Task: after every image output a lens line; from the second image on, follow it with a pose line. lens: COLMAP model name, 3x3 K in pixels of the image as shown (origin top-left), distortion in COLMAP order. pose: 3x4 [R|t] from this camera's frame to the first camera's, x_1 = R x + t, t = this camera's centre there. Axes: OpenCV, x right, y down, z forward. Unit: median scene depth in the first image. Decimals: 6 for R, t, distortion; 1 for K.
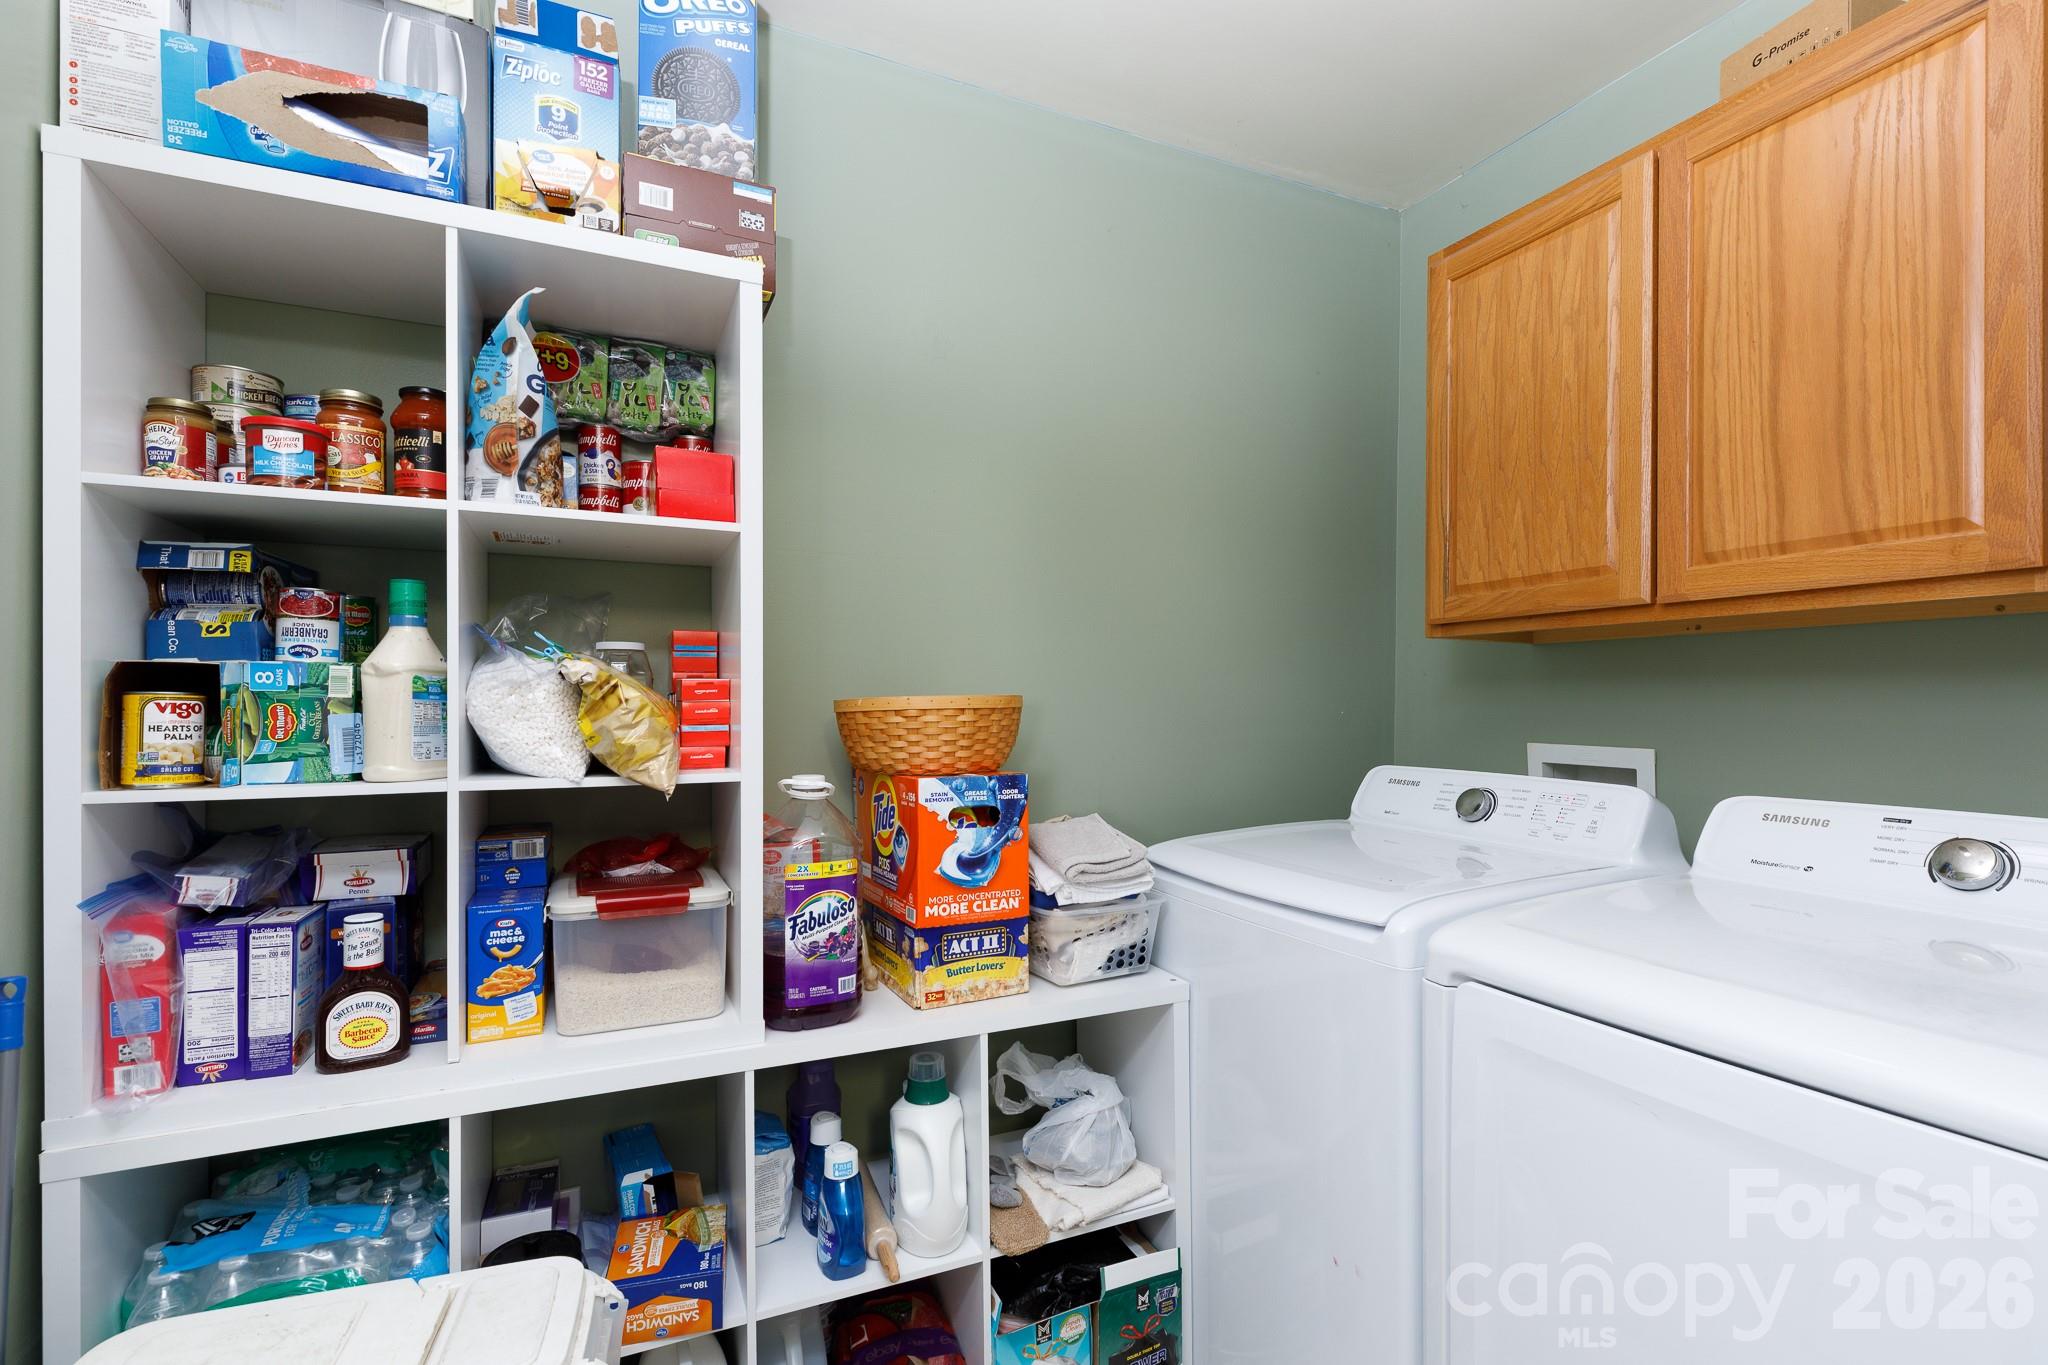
lens RADIAL K [[925.2, 0, 1025.2], [0, 925.2, 707.7], [0, 0, 1]] dist [-0.001966, -0.000187]
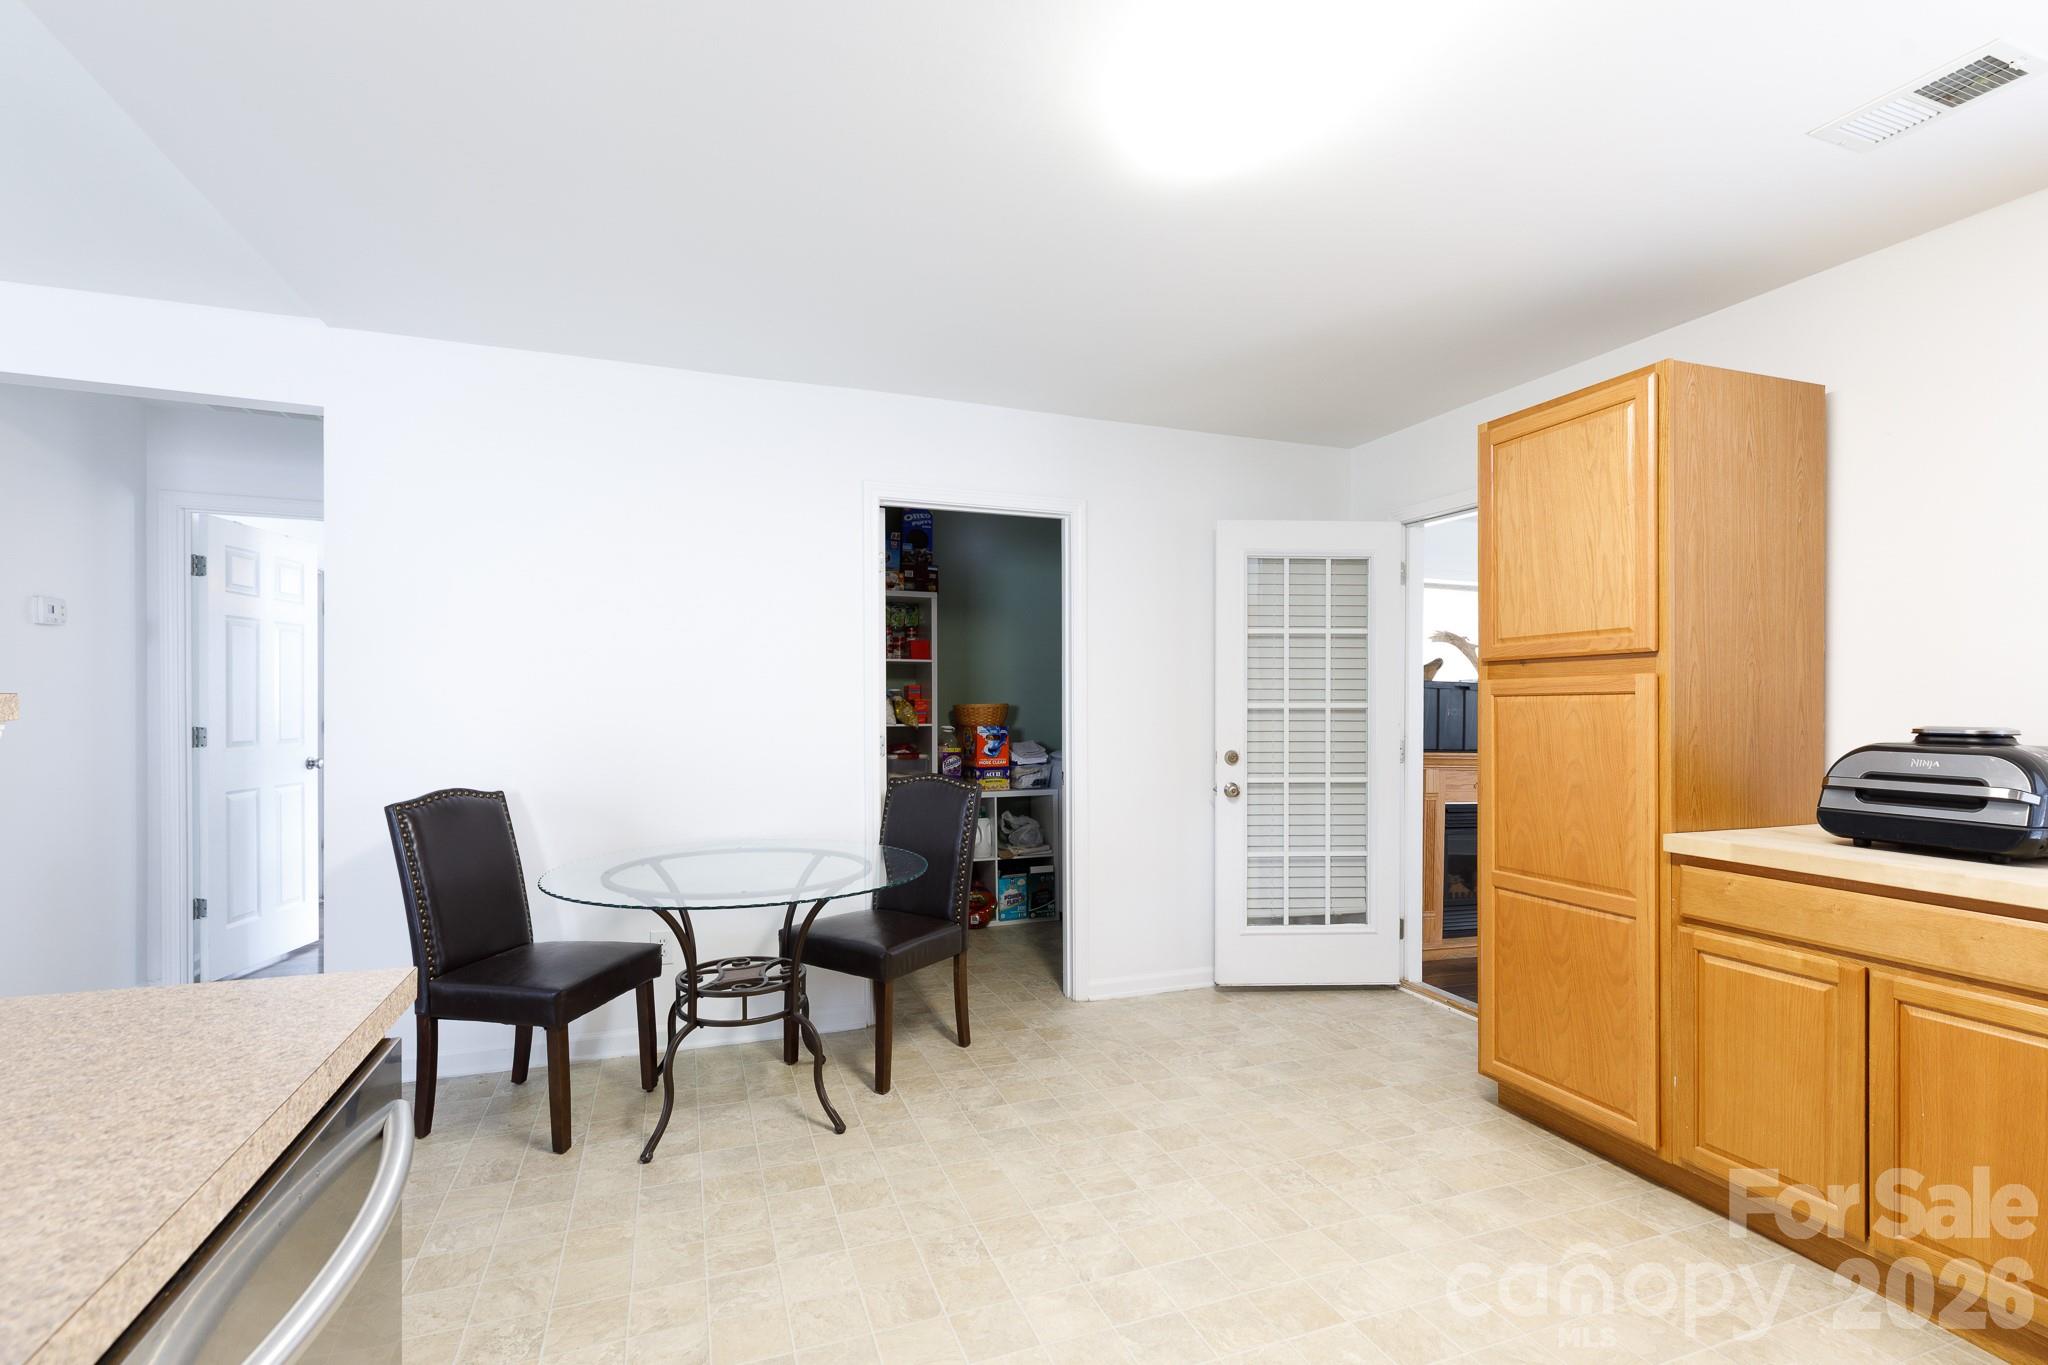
lens RADIAL K [[925.2, 0, 1025.2], [0, 925.2, 707.7], [0, 0, 1]] dist [-0.001966, -0.000187]
pose [[0.998235, -0.002940, -0.059309, 0.282624], [0.002969, 0.999996, 0.000404, 0.001245], [0.059308, -0.000580, 0.998240, -2.577417]]
